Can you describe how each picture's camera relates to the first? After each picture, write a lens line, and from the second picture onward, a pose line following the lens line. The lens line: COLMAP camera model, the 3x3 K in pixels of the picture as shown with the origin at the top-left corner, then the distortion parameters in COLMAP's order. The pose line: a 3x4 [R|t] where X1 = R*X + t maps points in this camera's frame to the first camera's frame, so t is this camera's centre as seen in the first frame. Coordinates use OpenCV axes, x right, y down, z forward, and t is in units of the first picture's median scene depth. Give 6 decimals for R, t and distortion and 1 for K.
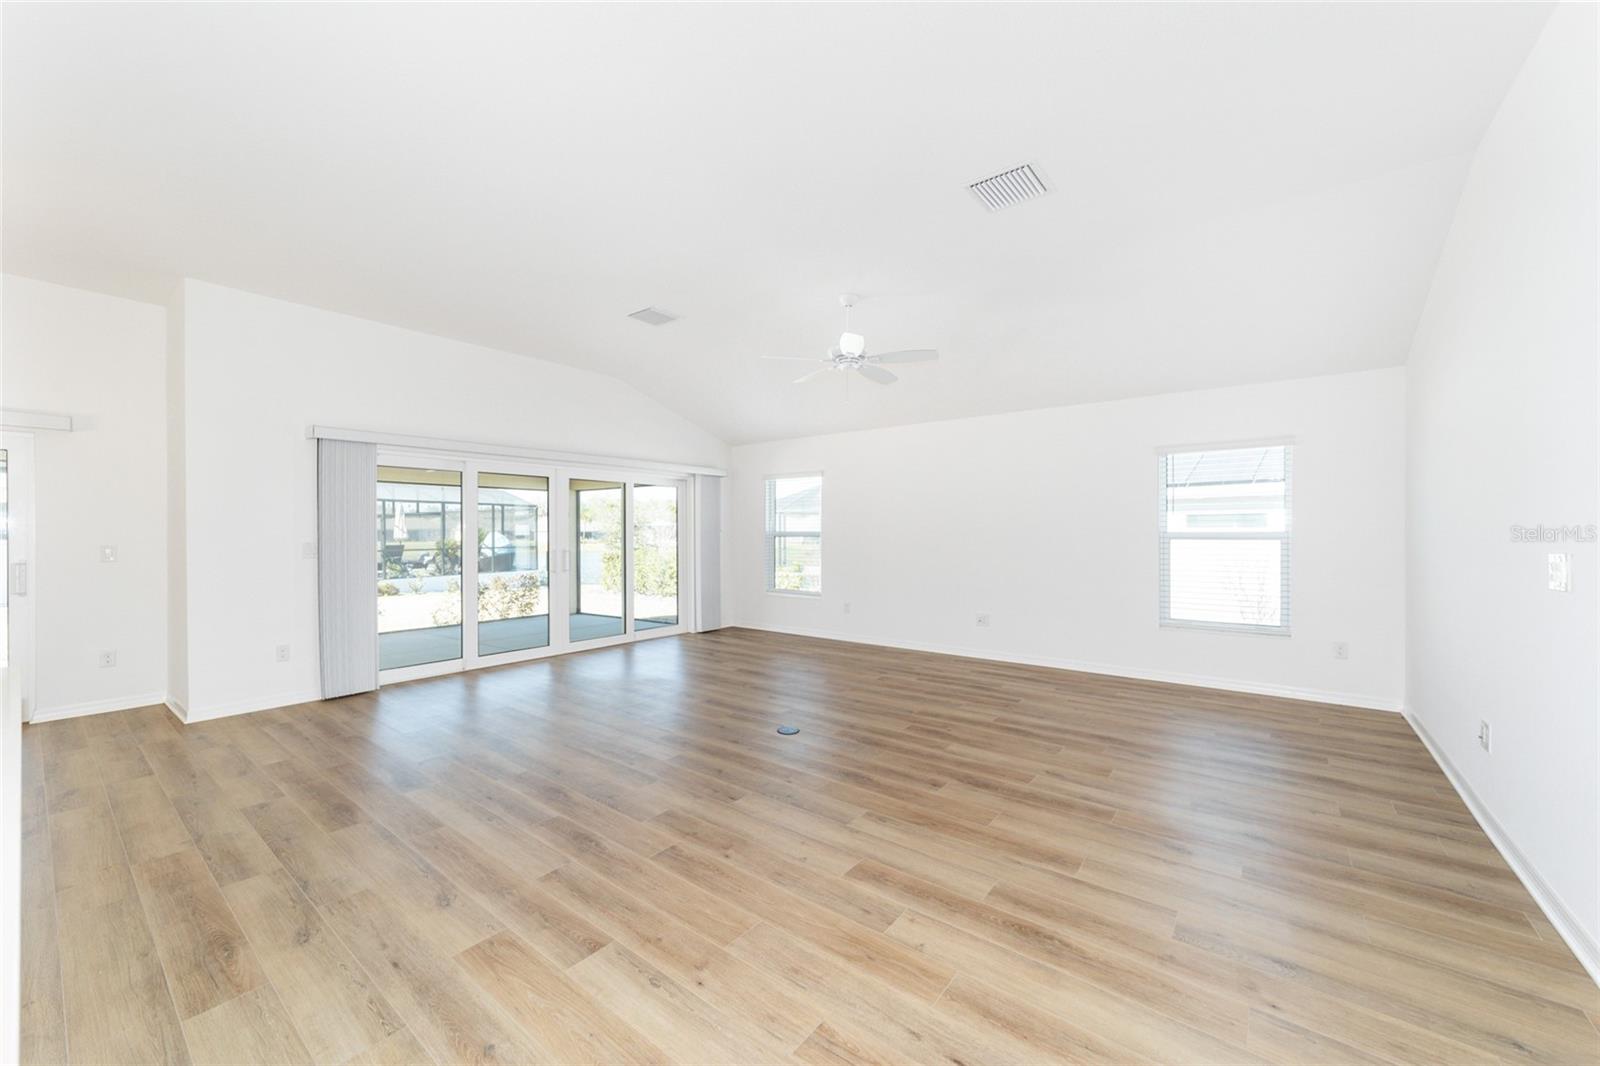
lens RADIAL K [[605.4, 0, 791.3], [0, 605.4, 534.9], [0, 0, 1]] dist [-0.003855, -0.000087]
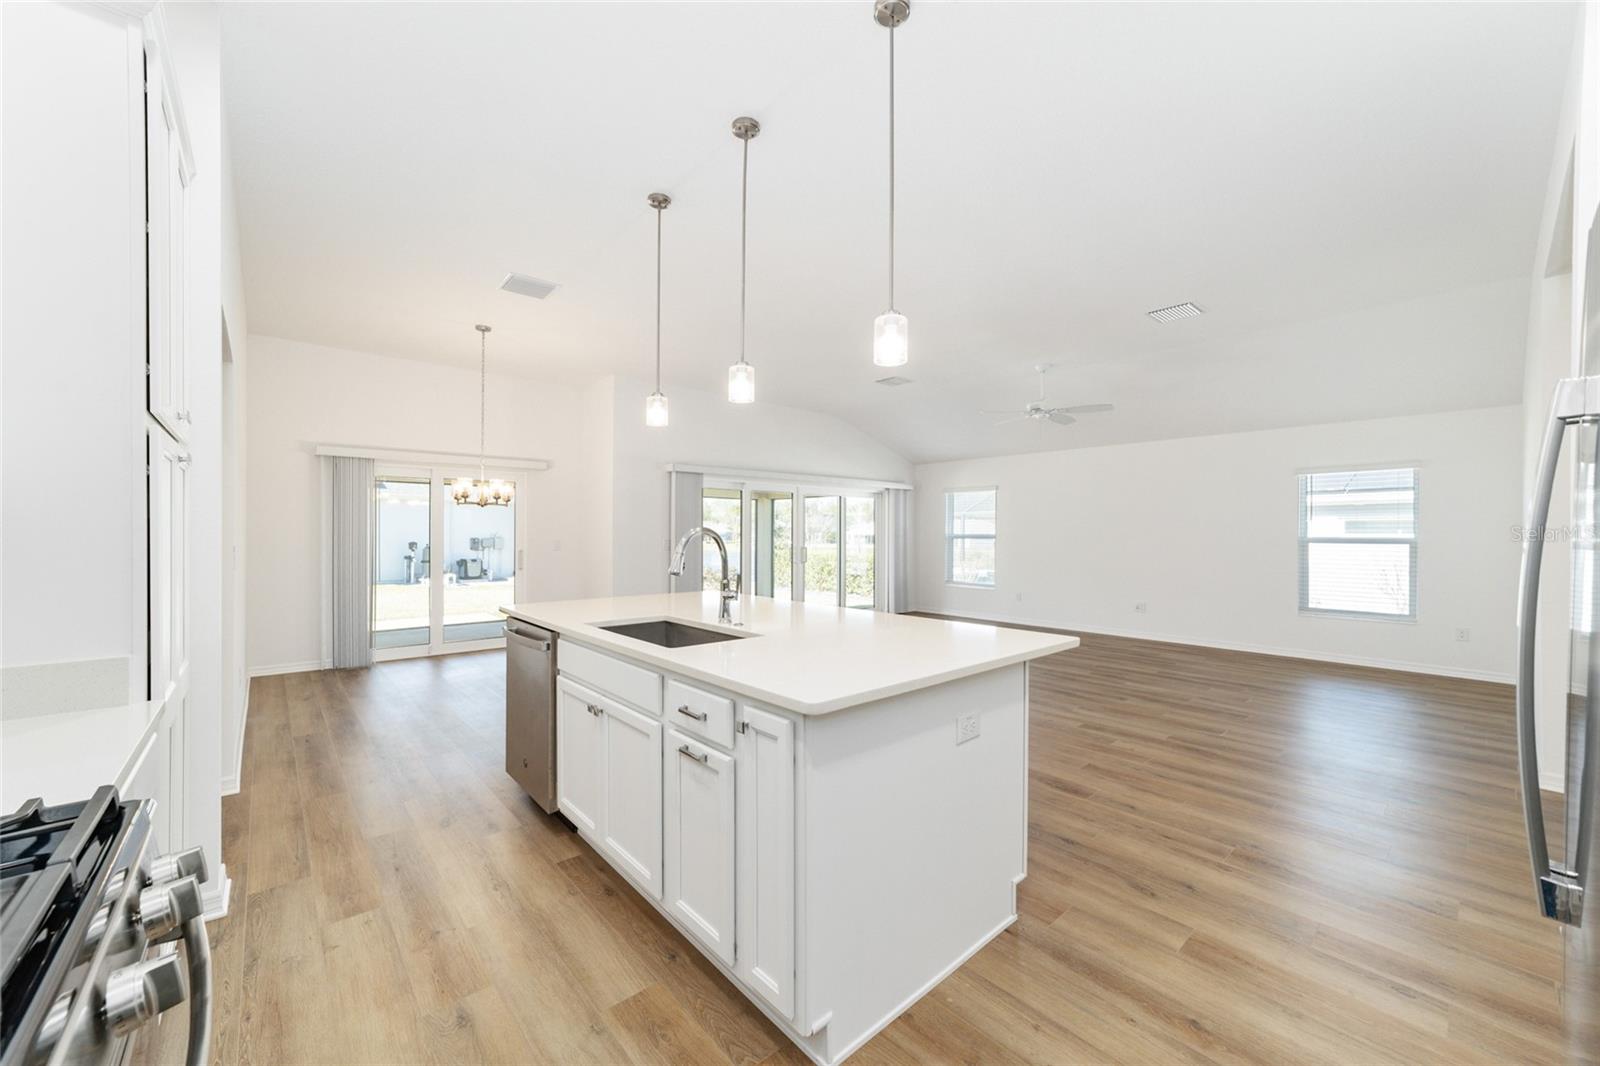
lens RADIAL K [[605.4, 0, 791.3], [0, 605.4, 534.9], [0, 0, 1]] dist [-0.003855, -0.000087]
pose [[0.983271, 0.007637, -0.181989, -0.185598], [-0.008329, 0.999961, -0.003042, 0.003313], [0.181958, 0.004507, 0.983296, -0.400471]]
